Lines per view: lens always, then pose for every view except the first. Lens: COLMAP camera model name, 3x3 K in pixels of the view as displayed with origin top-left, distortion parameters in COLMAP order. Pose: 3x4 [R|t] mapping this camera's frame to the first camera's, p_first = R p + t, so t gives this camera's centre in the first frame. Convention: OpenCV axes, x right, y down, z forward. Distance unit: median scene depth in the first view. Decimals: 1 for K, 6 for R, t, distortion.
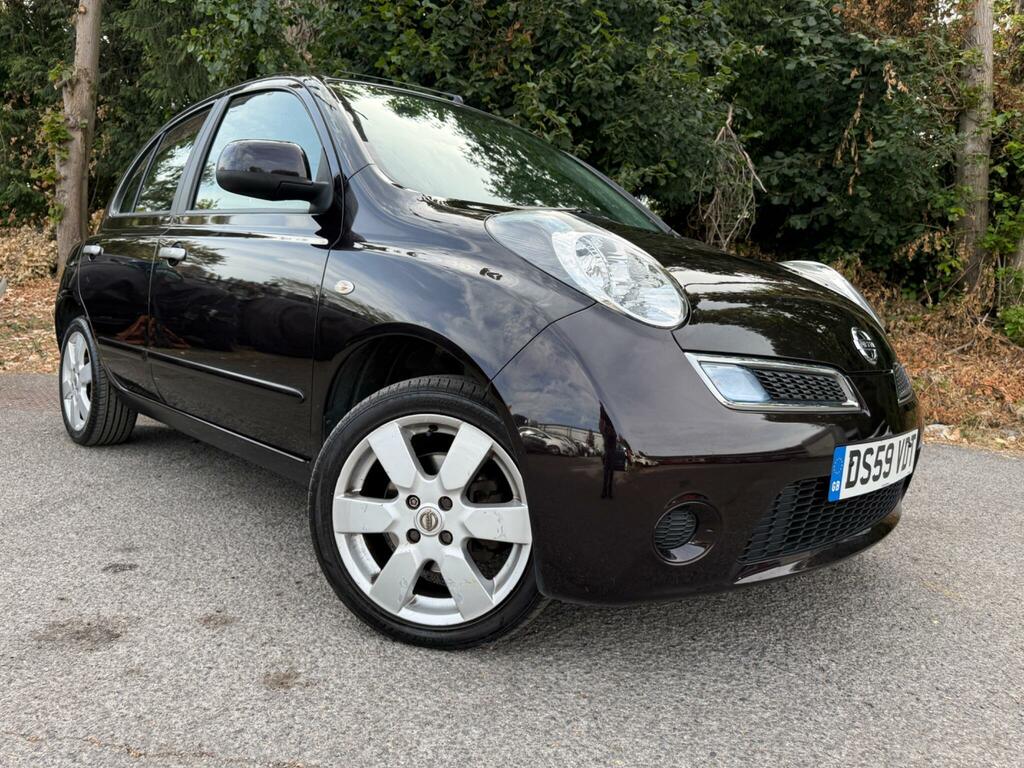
lens RADIAL K [[727.2, 0, 510.1], [0, 727.2, 384.8], [0, 0, 1]] dist [0.023449, -0.038588]
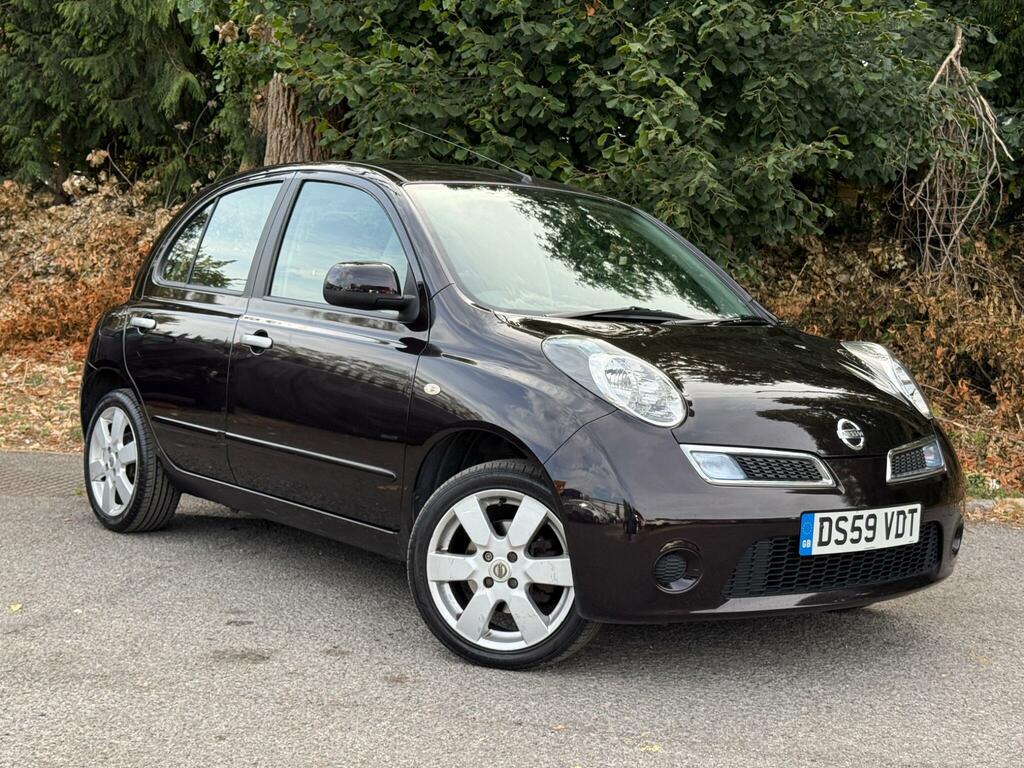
lens RADIAL K [[1425.9, 0, 515.5], [0, 1425.9, 388.6], [0, 0, 1]] dist [0.189652, -0.409013]
pose [[0.995468, -0.007889, -0.094770, 0.036904], [0.003547, 0.998940, -0.045895, -0.005287], [0.095031, 0.045351, 0.994441, -0.356811]]
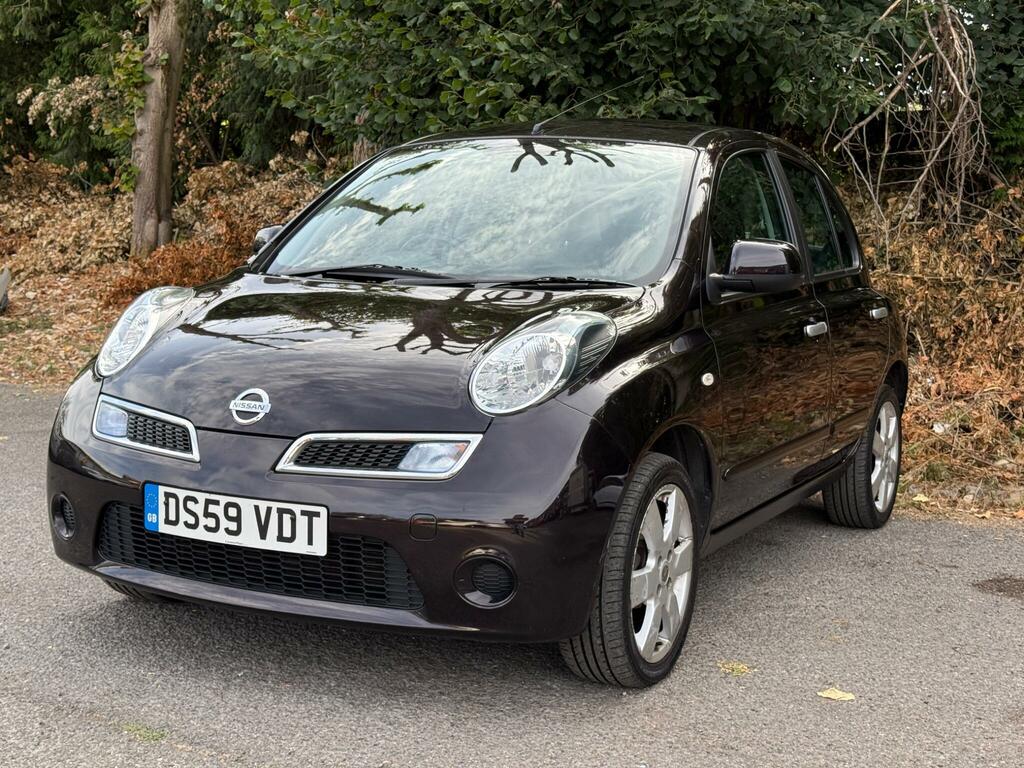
lens RADIAL K [[1419.0, 0, 512.1], [0, 1419.0, 387.0], [0, 0, 1]] dist [0.212984, -0.513185]
pose [[0.884512, 0.019087, -0.466128, 0.657609], [-0.034328, 0.999117, -0.024229, 0.012318], [0.465254, 0.037432, 0.884386, -0.225025]]
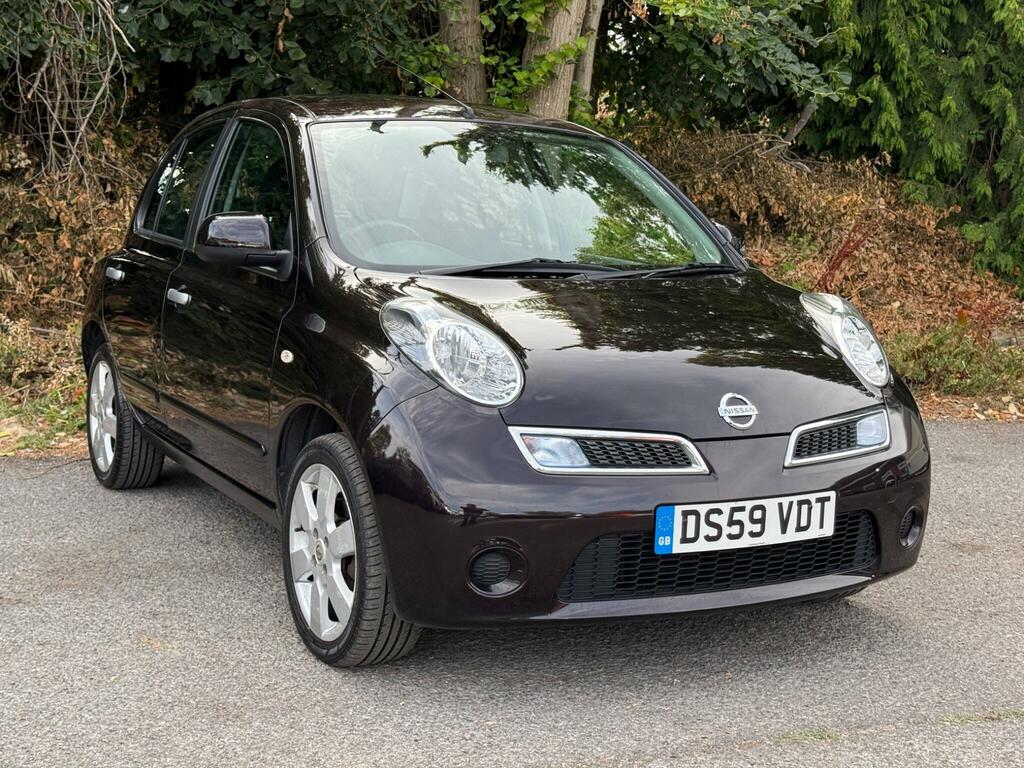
lens RADIAL K [[1425.9, 0, 515.5], [0, 1425.9, 388.6], [0, 0, 1]] dist [0.189652, -0.409013]
pose [[0.883250, -0.098810, 0.458374, 0.057977], [0.083019, 0.995055, 0.054530, -0.028863], [-0.461495, -0.010110, 0.887085, -0.246977]]
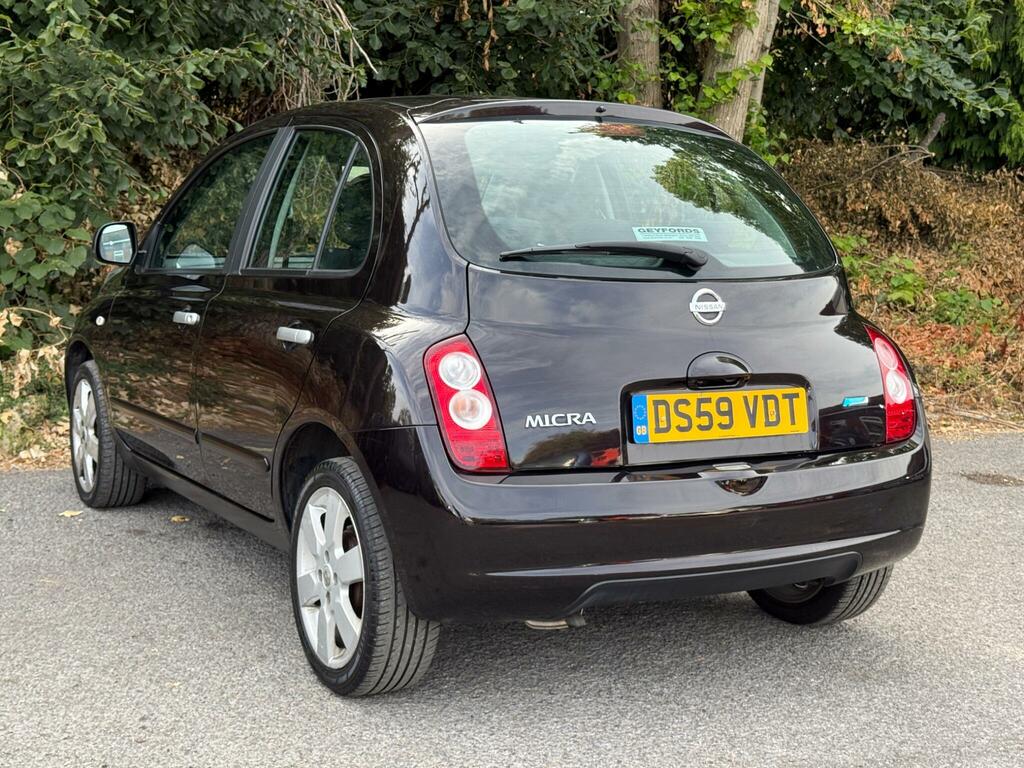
lens RADIAL K [[1425.9, 0, 515.5], [0, 1425.9, 388.6], [0, 0, 1]] dist [0.189652, -0.409013]
pose [[0.879076, -0.096496, 0.466812, -0.186425], [0.078884, 0.995243, 0.057180, -0.056686], [-0.470108, -0.013441, 0.882506, -0.211943]]
